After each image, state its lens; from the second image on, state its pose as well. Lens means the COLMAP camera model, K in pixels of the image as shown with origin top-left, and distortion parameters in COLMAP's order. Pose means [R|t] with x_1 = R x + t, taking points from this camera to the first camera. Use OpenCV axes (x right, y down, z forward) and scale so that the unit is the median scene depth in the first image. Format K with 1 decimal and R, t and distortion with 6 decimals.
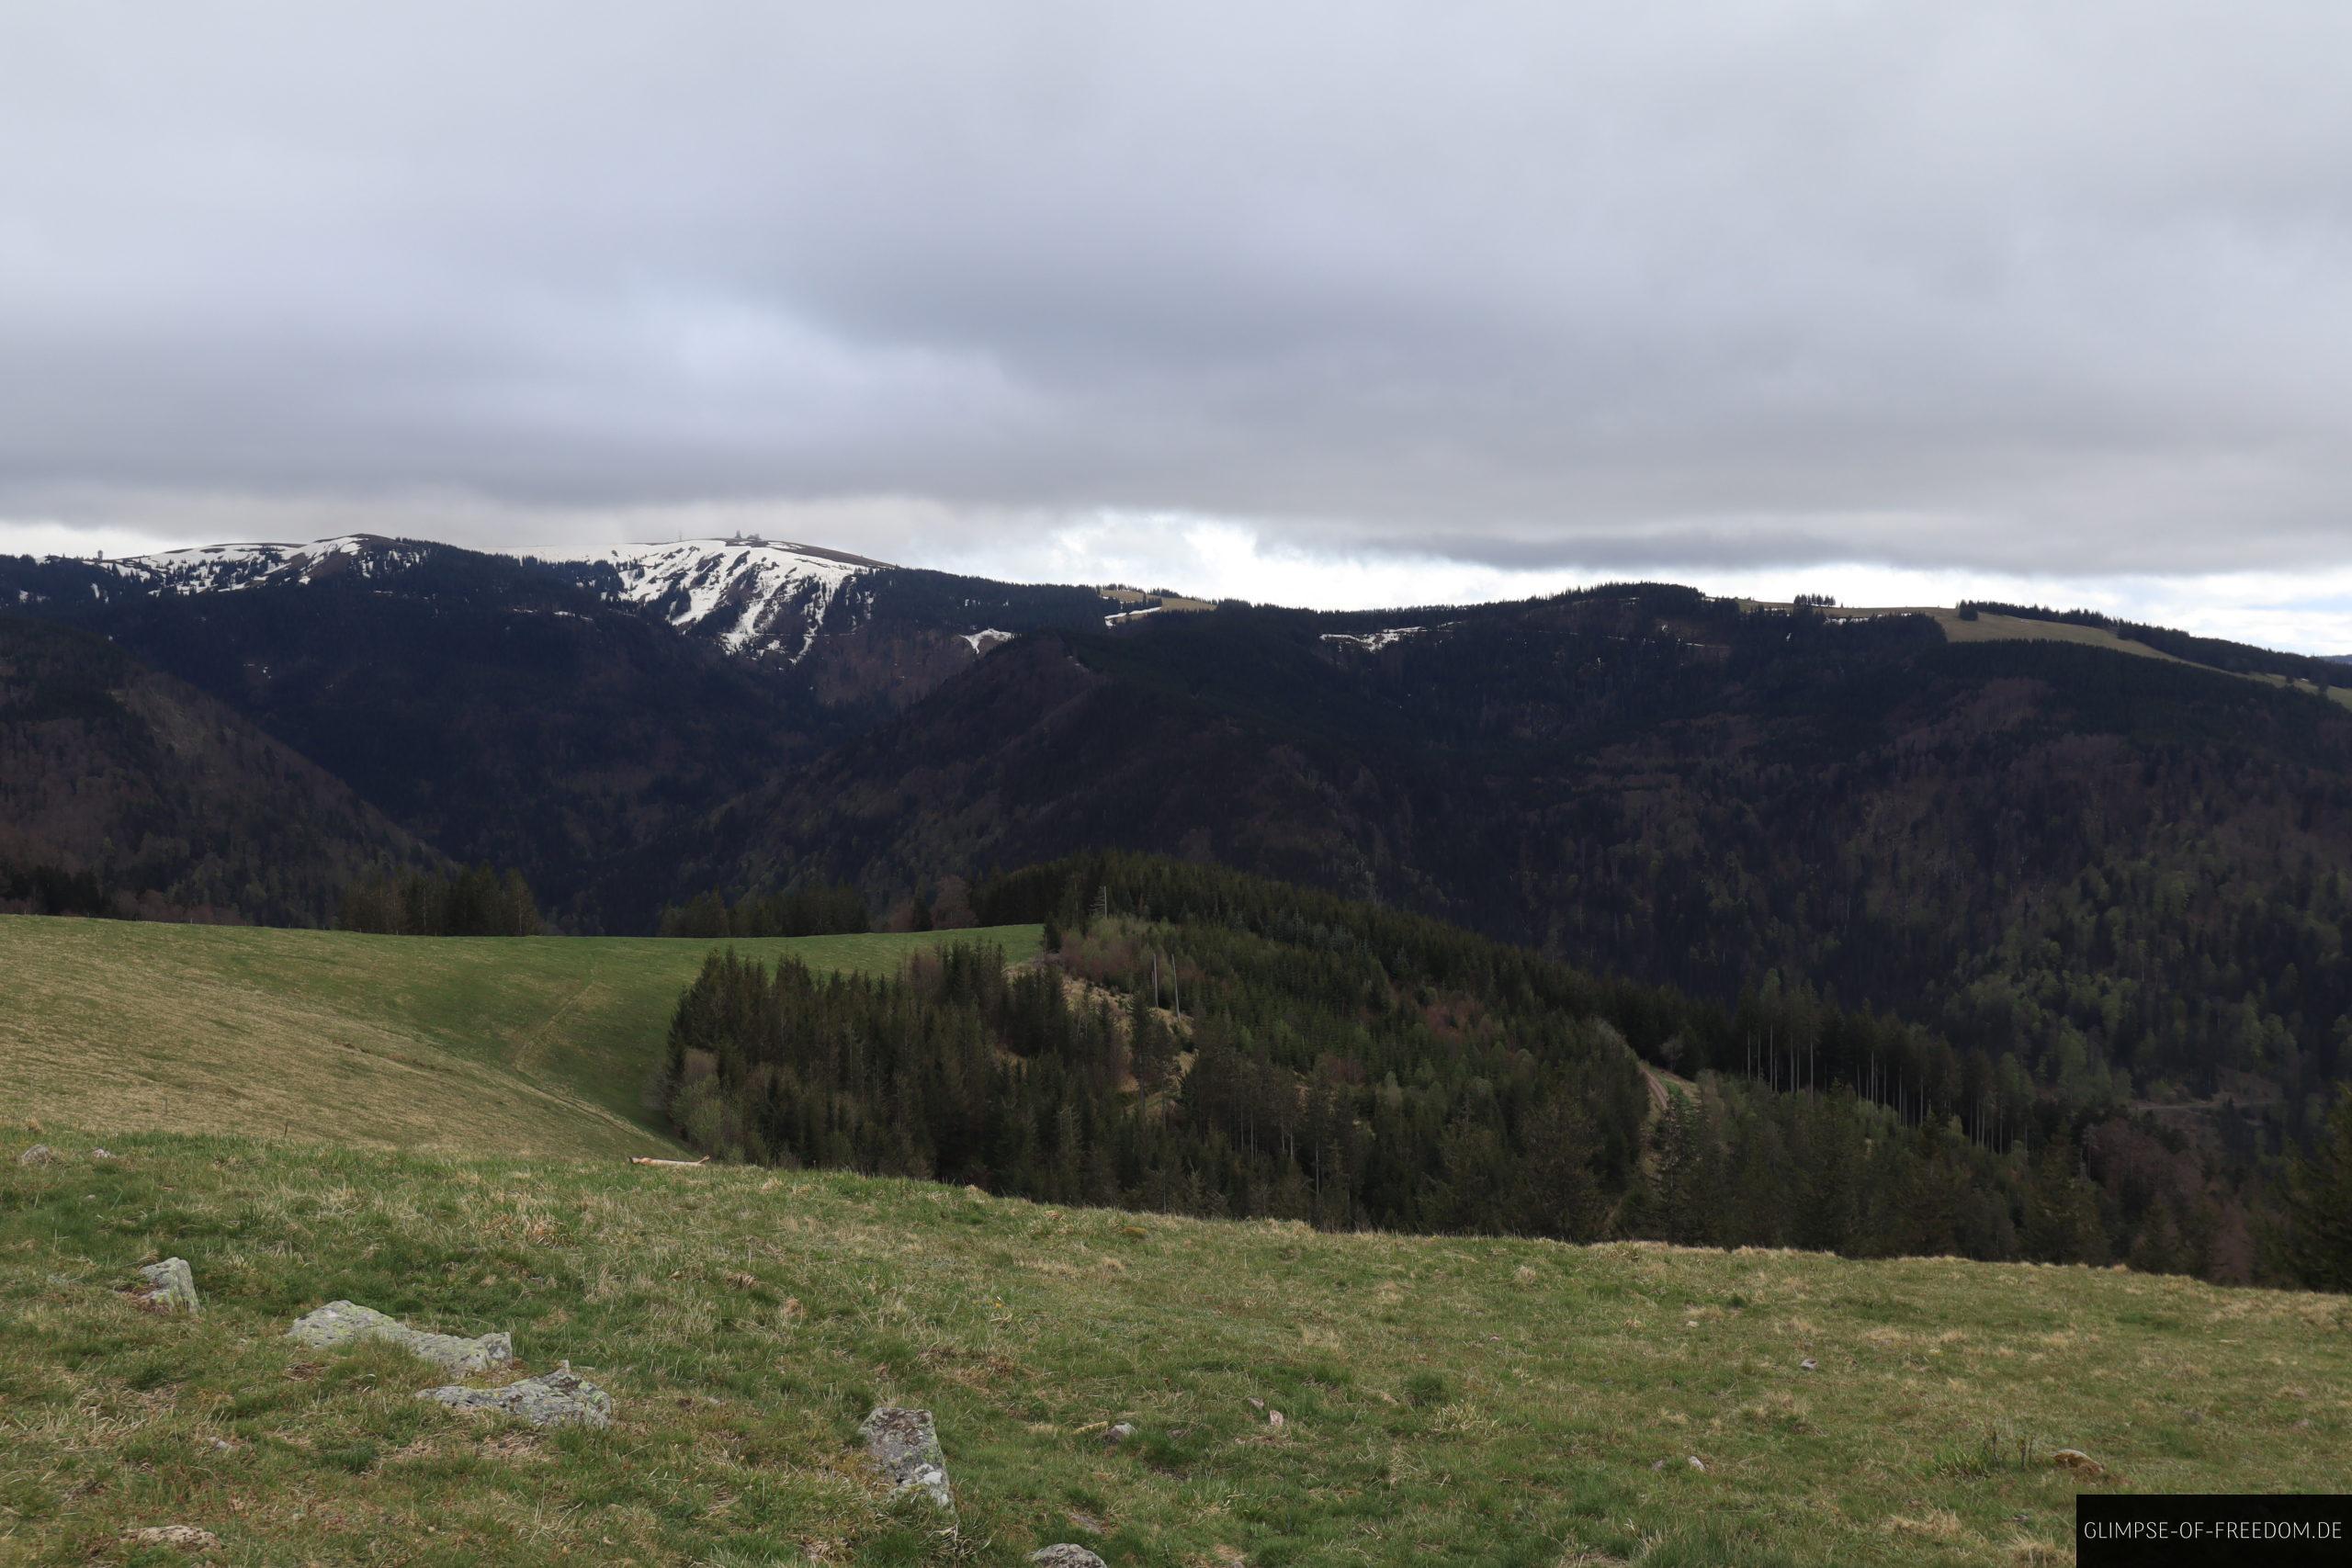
lens RADIAL K [[2248.0, 0, 1172.5], [0, 2248.0, 781.8], [0, 0, 1]] dist [-0.011148, 0.000000]
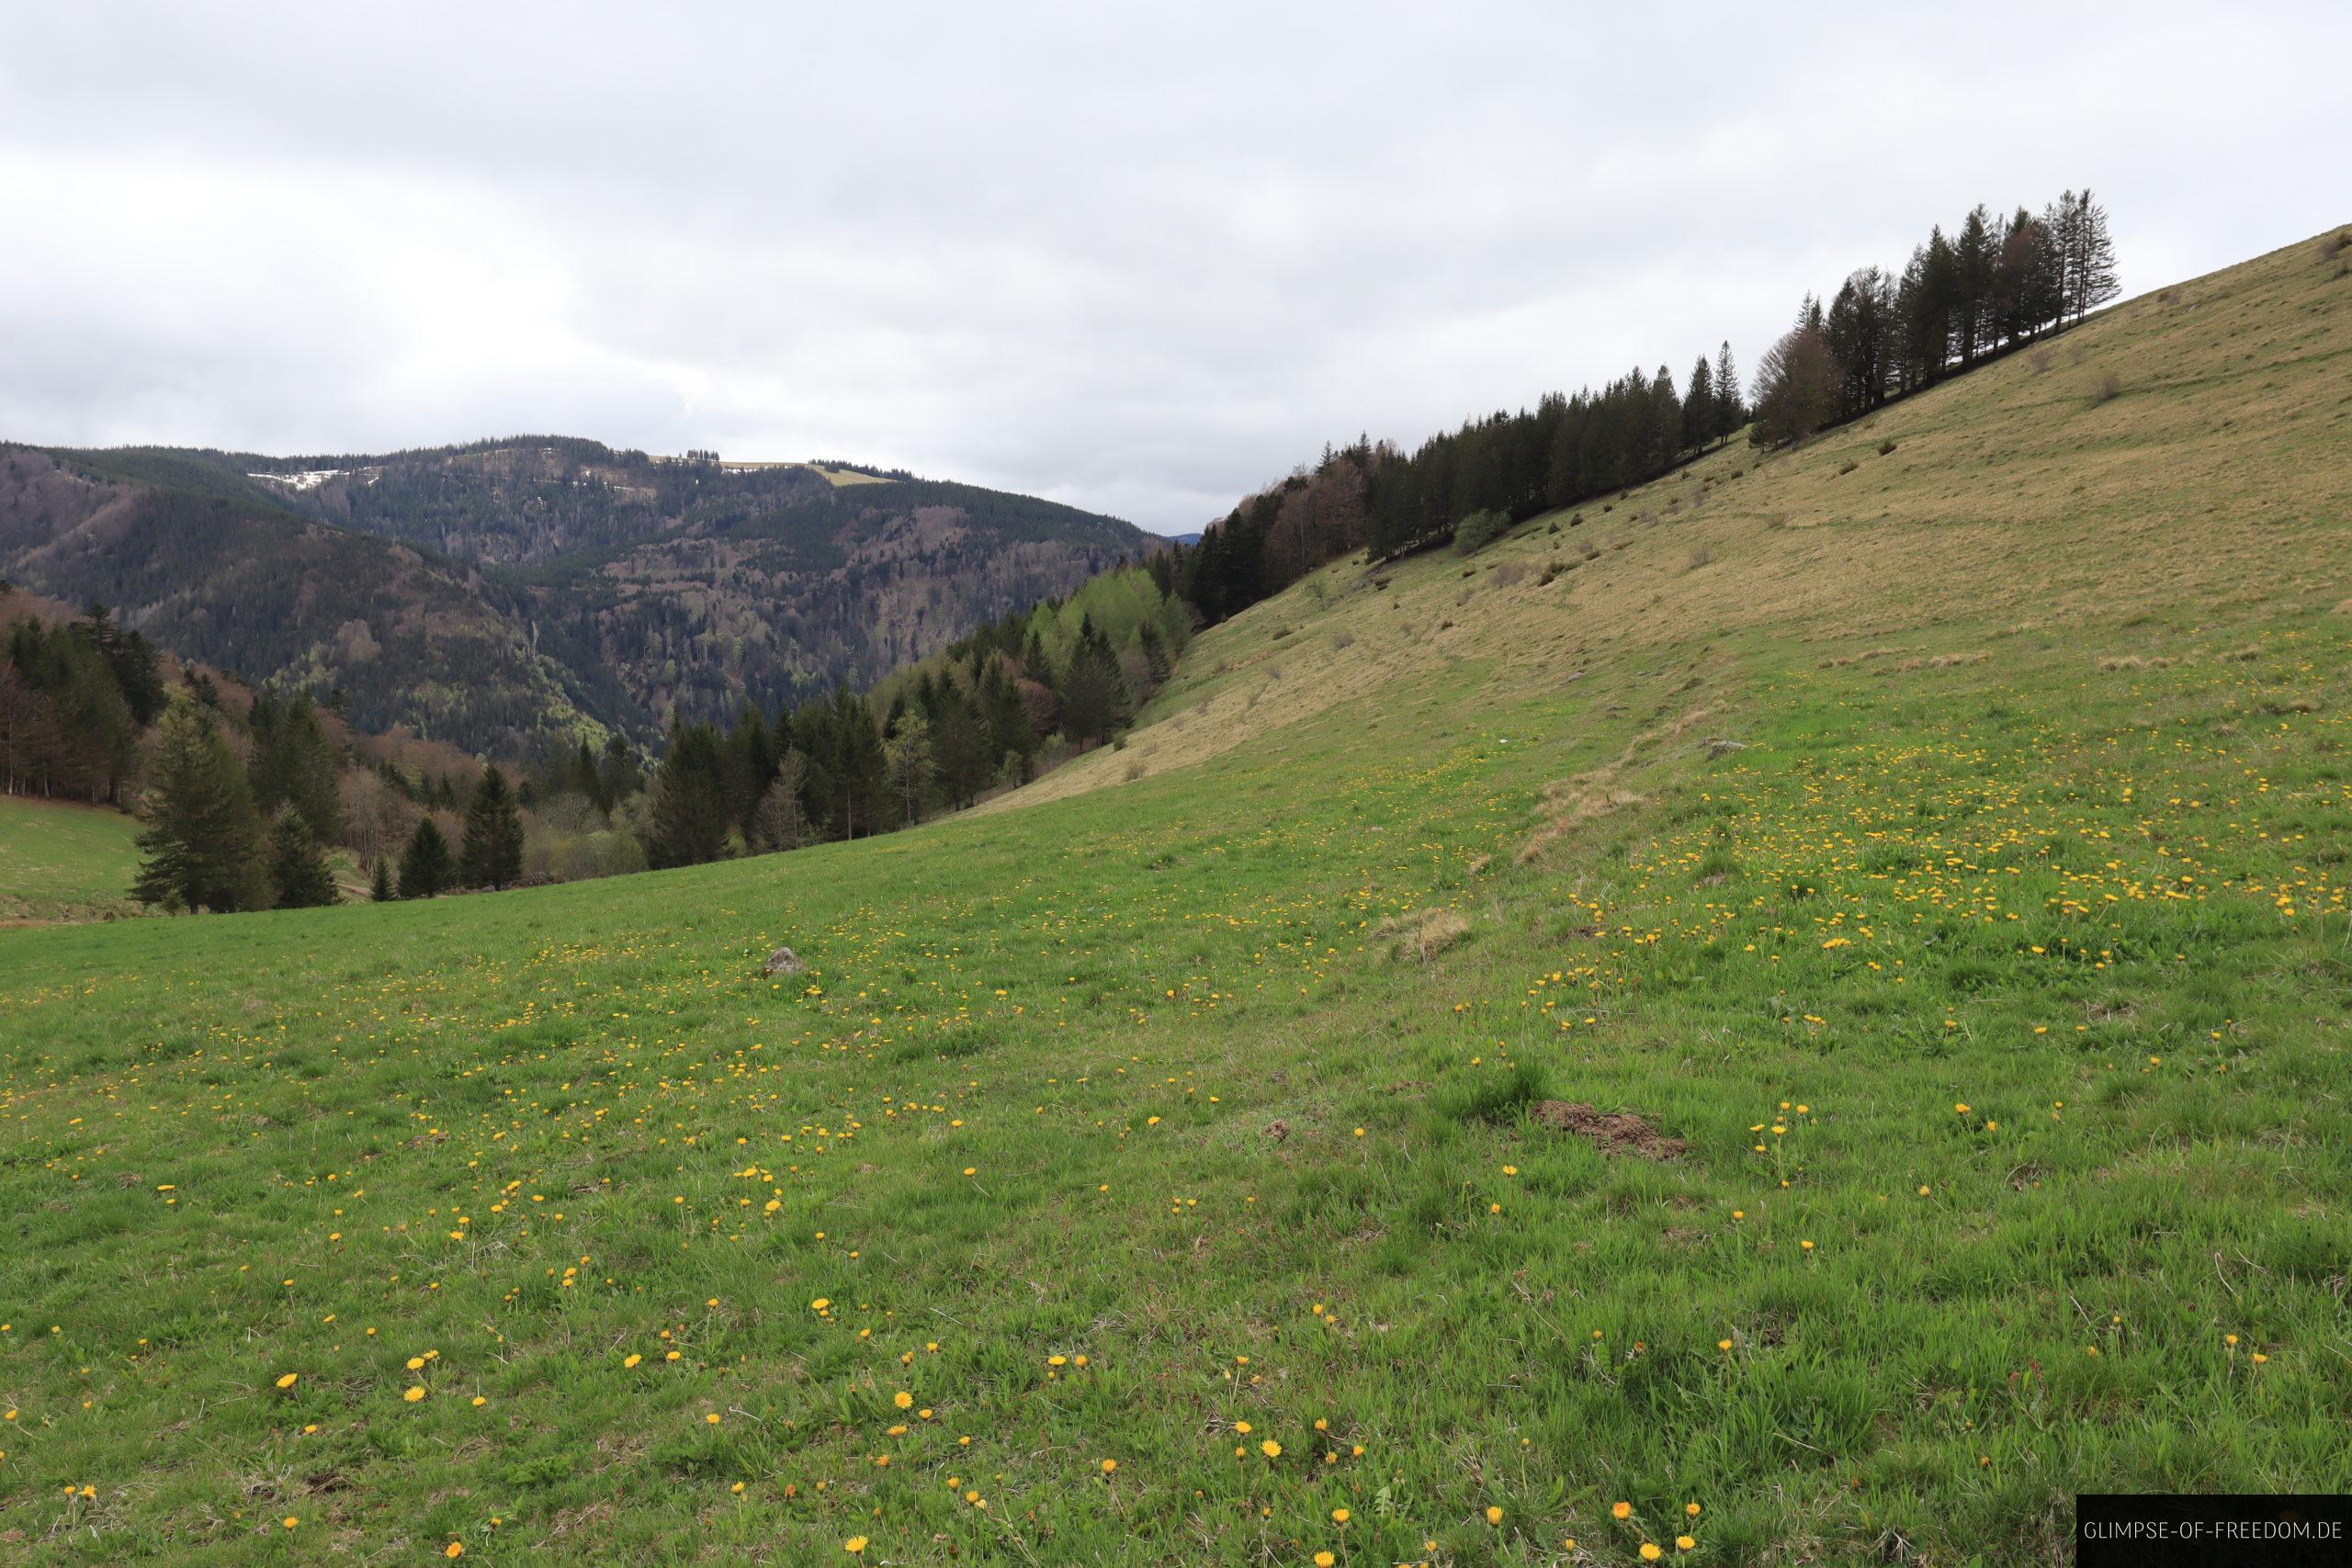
lens RADIAL K [[1777.9, 0, 1168.5], [0, 1777.9, 772.8], [0, 0, 1]] dist [-0.010086, 0.017359]
pose [[0.778416, -0.073671, 0.623411, -0.219963], [0.032298, 0.996475, 0.077427, 0.041016], [-0.626918, -0.040136, 0.778051, 0.142412]]
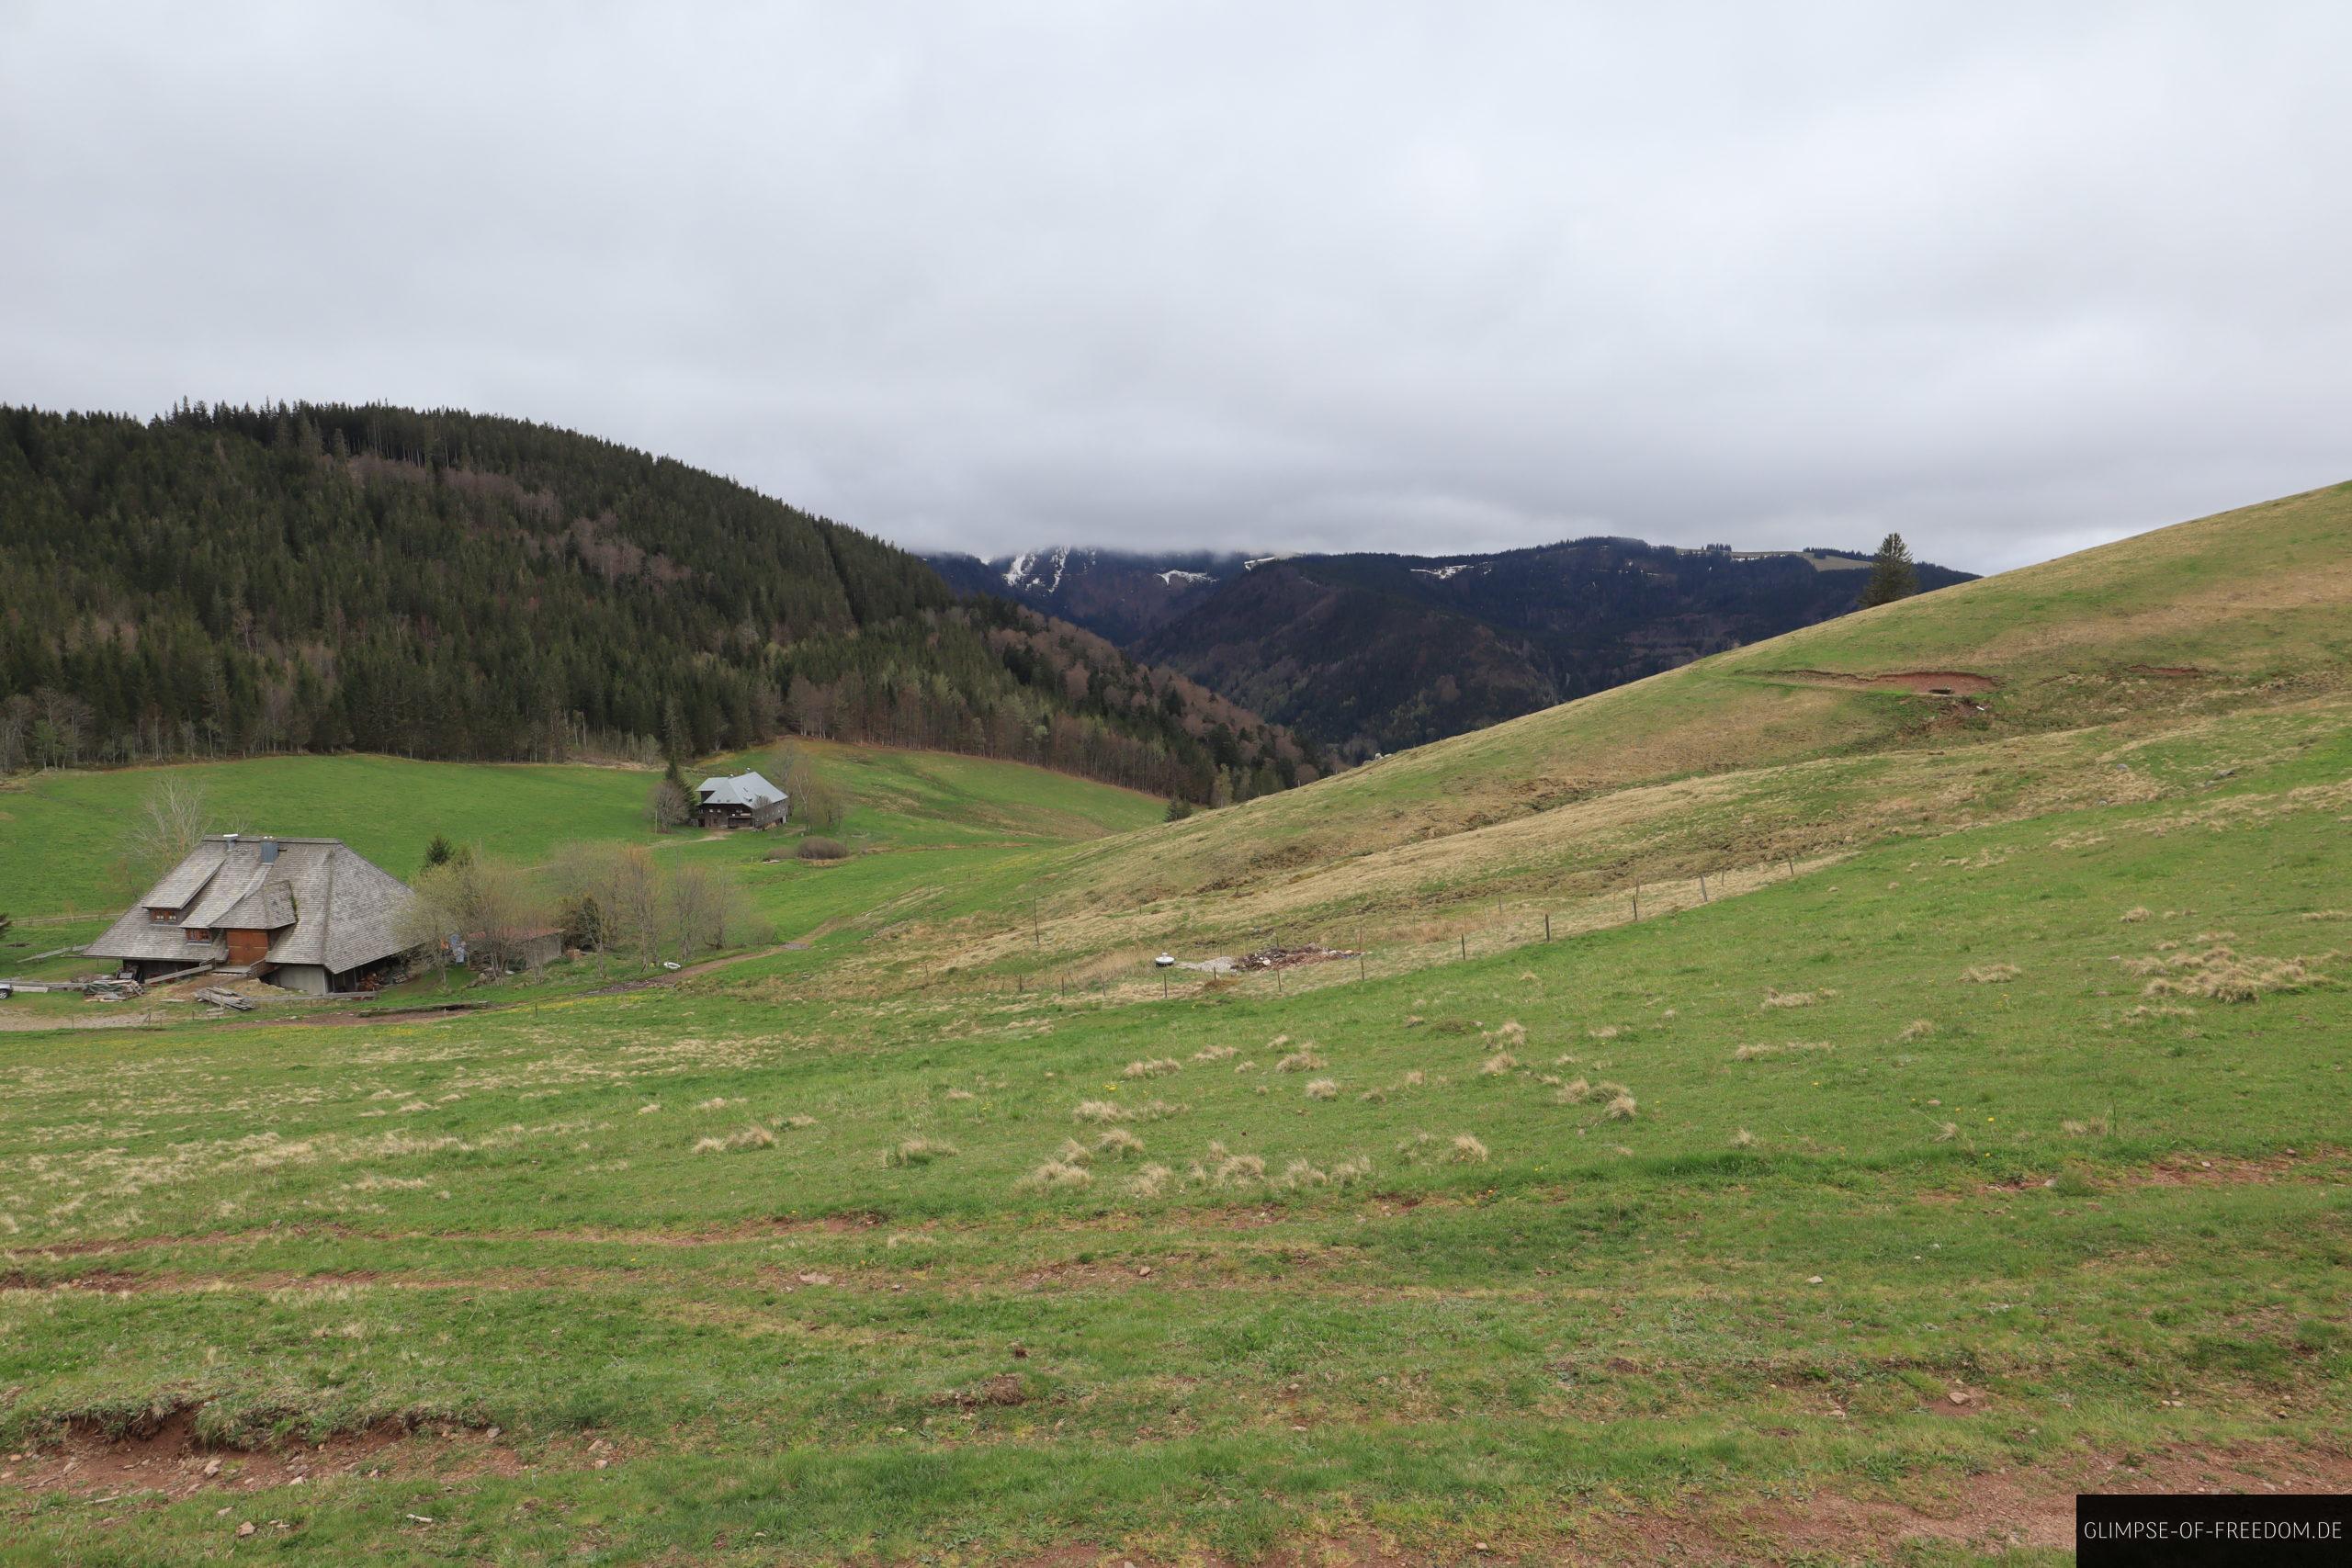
lens RADIAL K [[1358.3, 0, 1177.0], [0, 1358.3, 781.0], [0, 0, 1]] dist [-0.028994, -0.000306]
pose [[0.999869, -0.003559, 0.015795, -0.208985], [0.002380, 0.997251, 0.074055, 0.025099], [-0.016015, -0.074007, 0.997129, 0.021909]]
